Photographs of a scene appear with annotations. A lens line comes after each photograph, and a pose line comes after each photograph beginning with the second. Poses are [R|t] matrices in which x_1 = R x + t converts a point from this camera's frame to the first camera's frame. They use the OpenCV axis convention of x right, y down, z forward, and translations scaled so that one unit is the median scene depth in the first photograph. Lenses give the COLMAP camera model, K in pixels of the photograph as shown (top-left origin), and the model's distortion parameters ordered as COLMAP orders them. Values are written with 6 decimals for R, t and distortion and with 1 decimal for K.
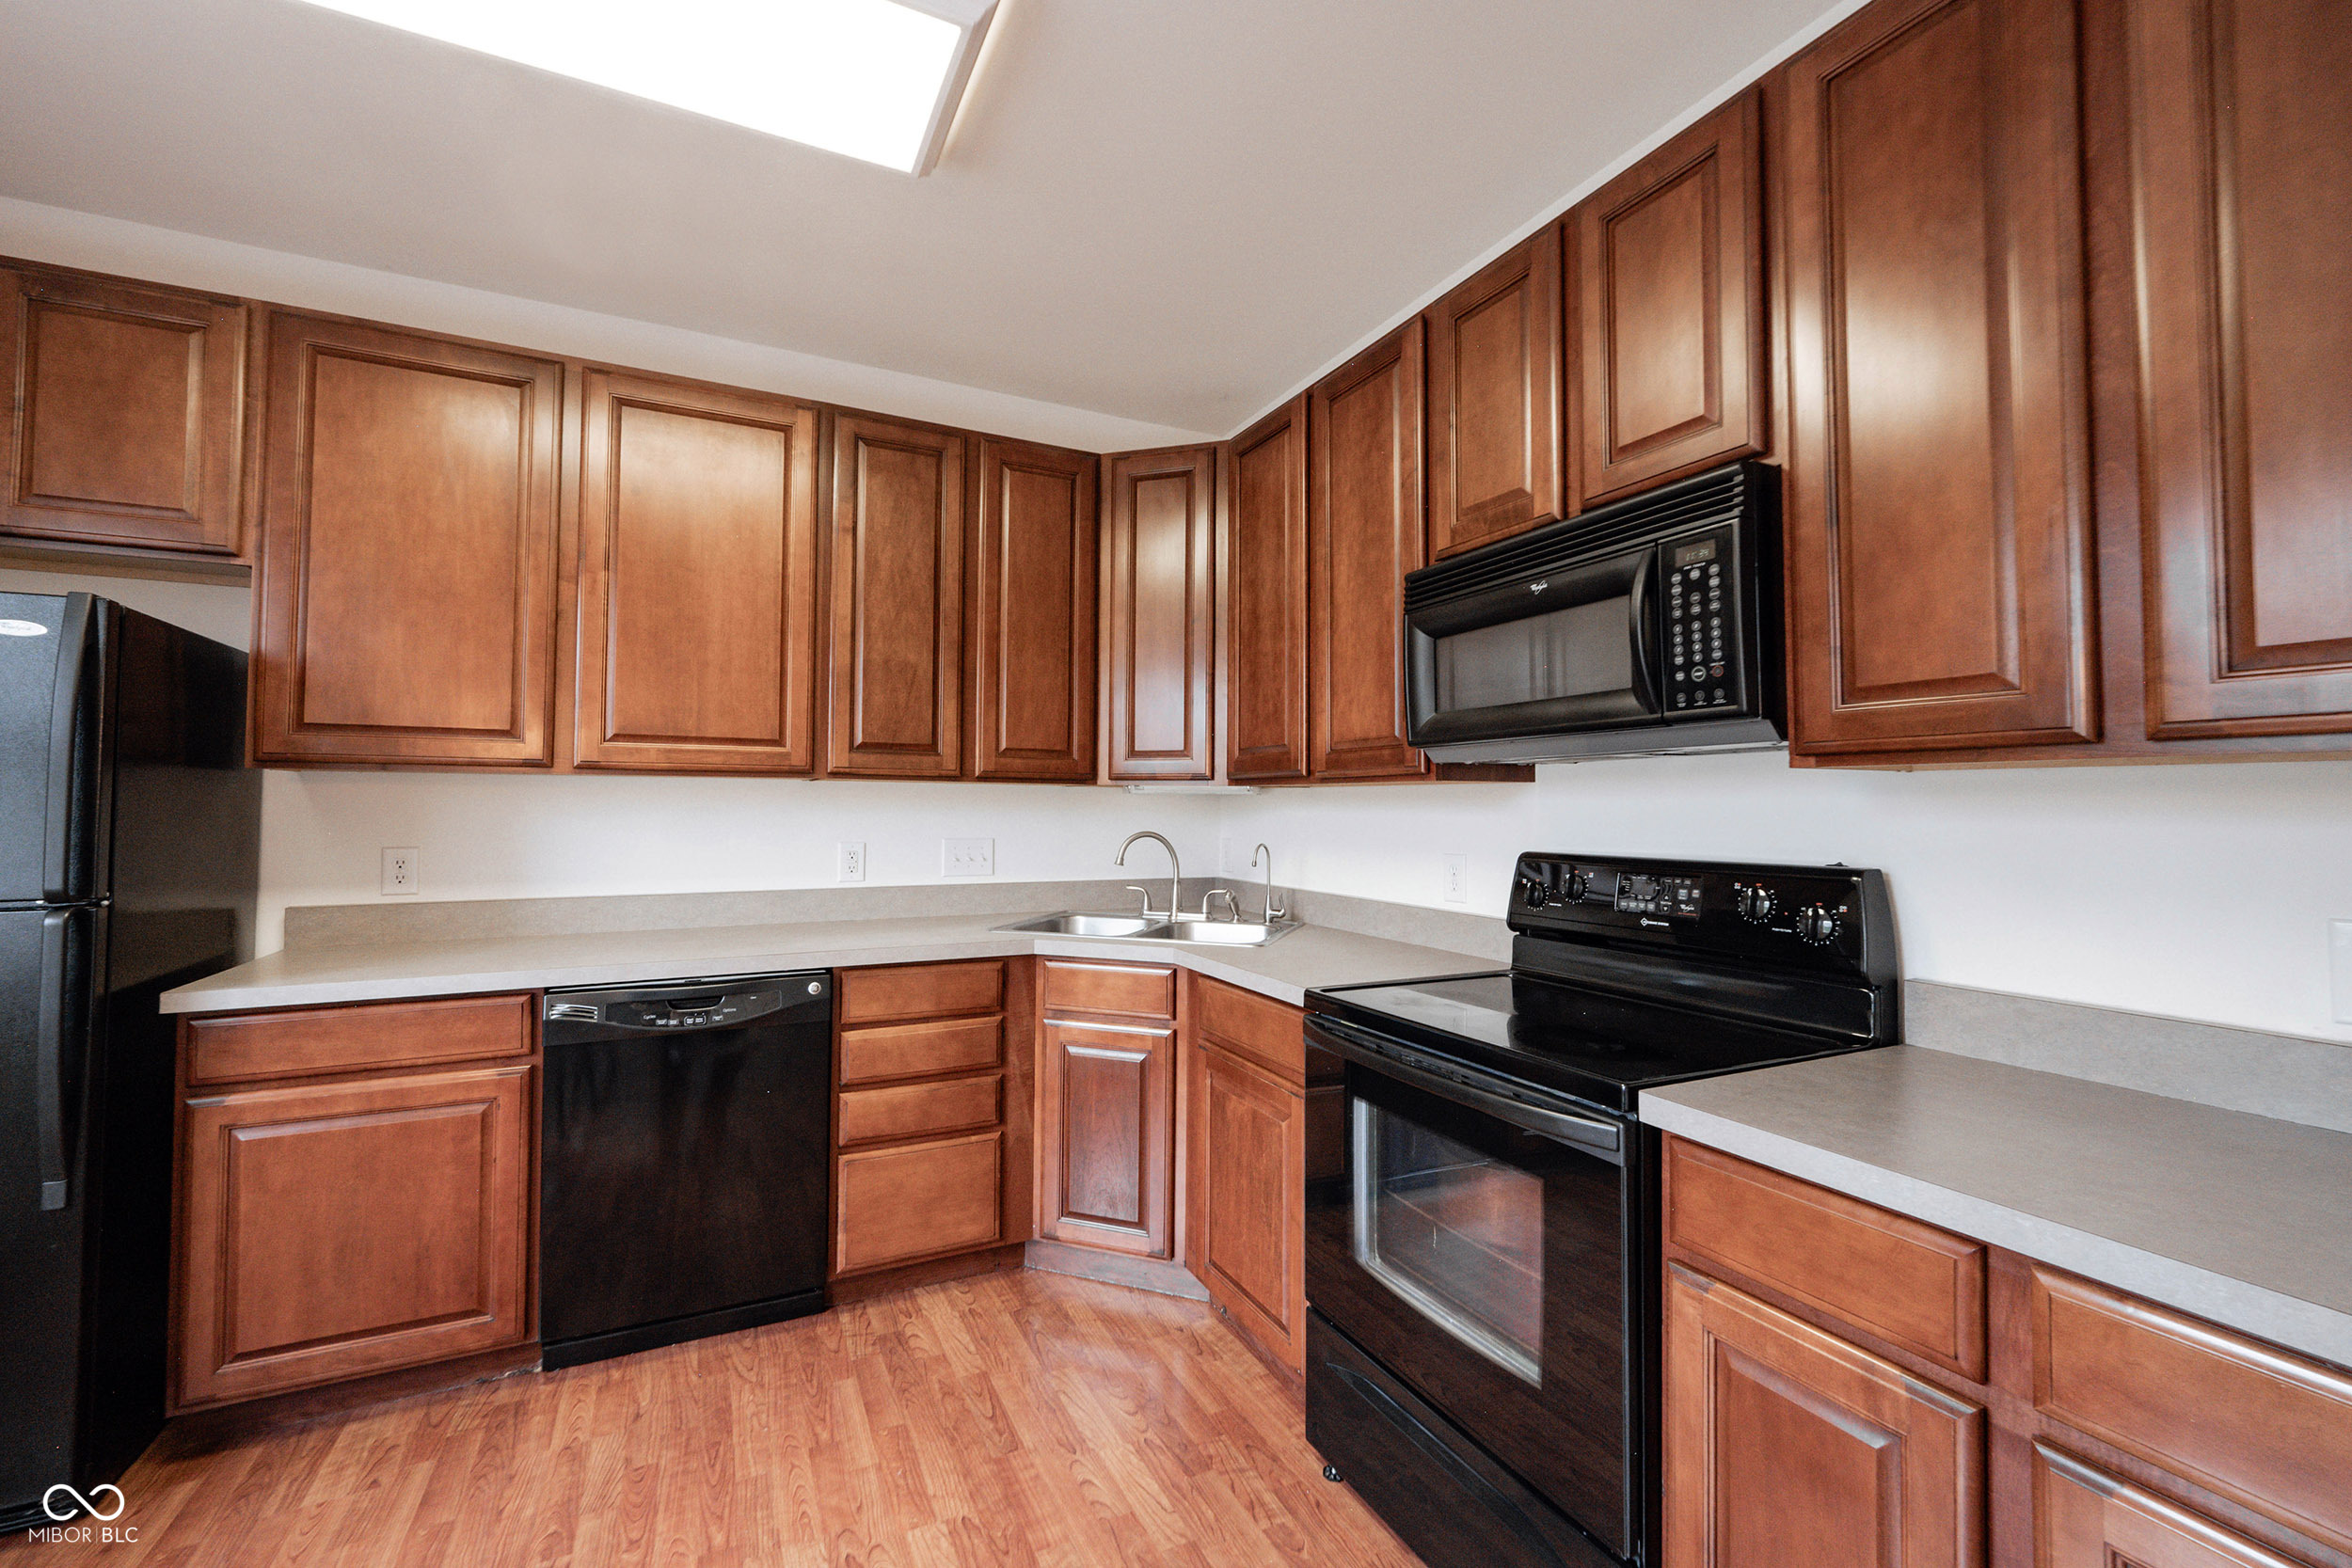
lens RADIAL K [[966.3, 0, 1175.0], [0, 966.3, 778.2], [0, 0, 1]] dist [-0.001181, -0.000102]
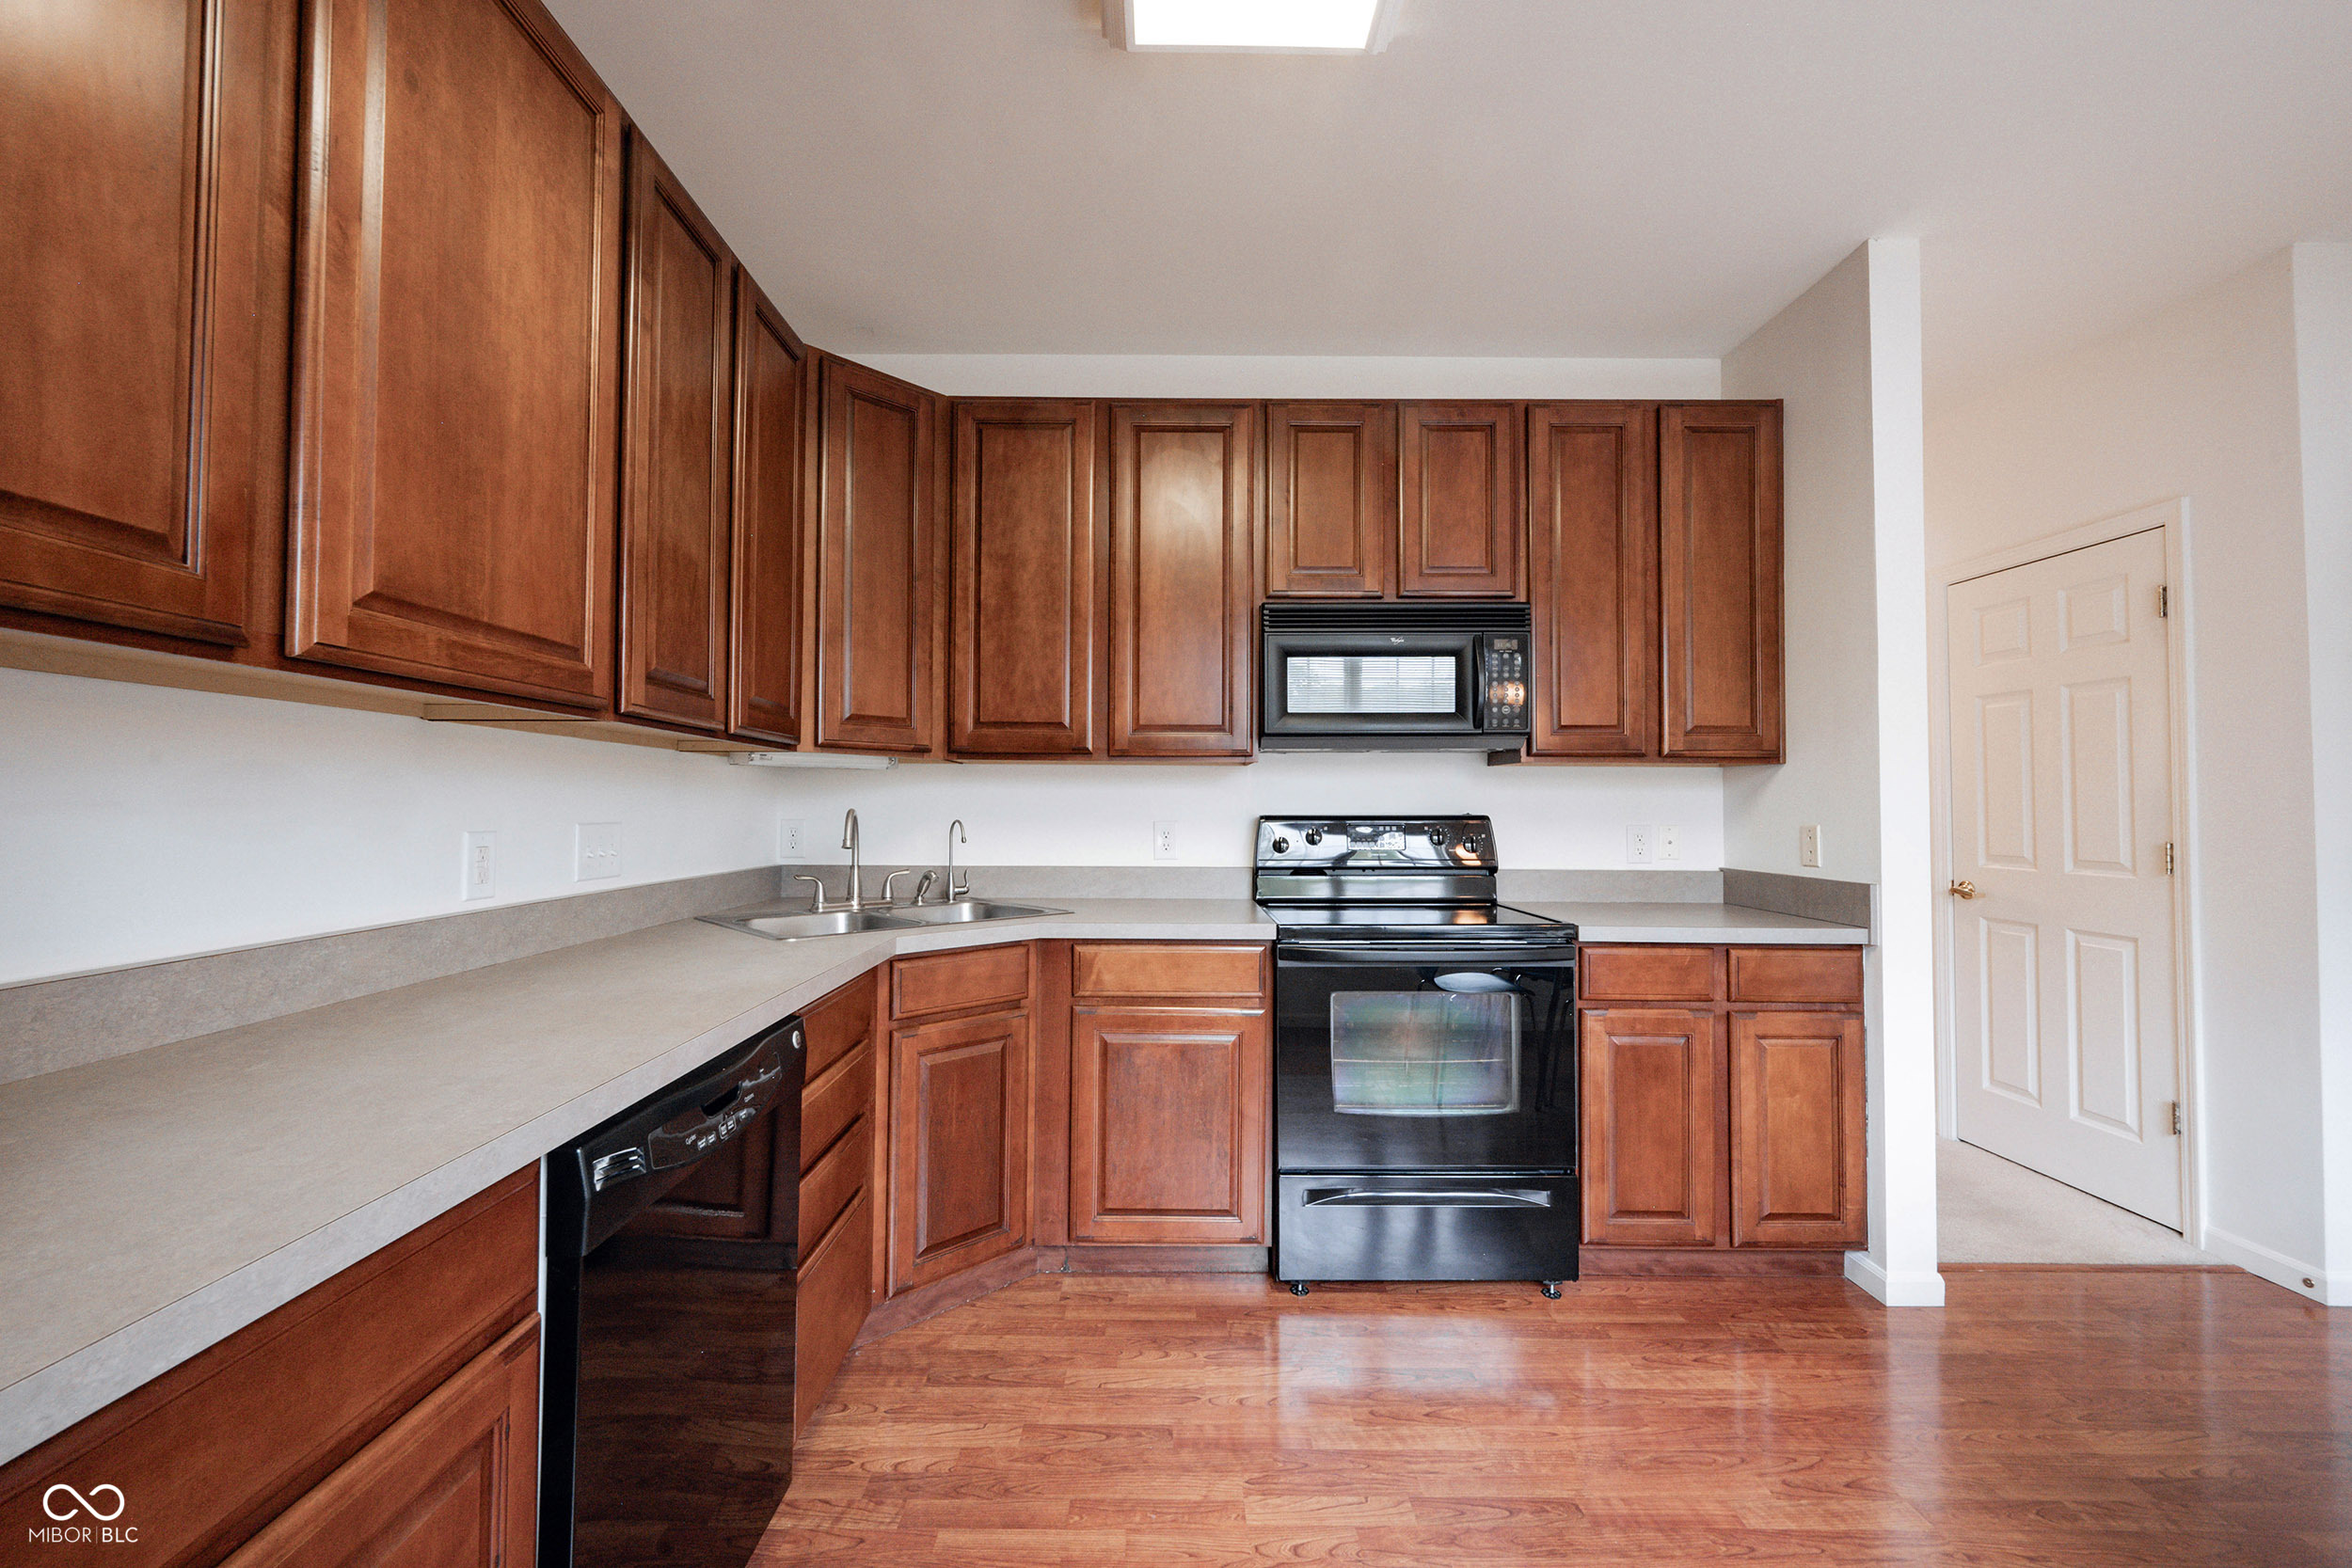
lens RADIAL K [[939.5, 0, 1168.6], [0, 939.5, 779.6], [0, 0, 1]] dist [-0.000452, -0.000518]
pose [[0.438128, 0.020047, 0.898689, -0.908063], [-0.027539, 0.999581, -0.008872, 0.039900], [-0.898491, -0.020862, 0.438496, 0.526564]]
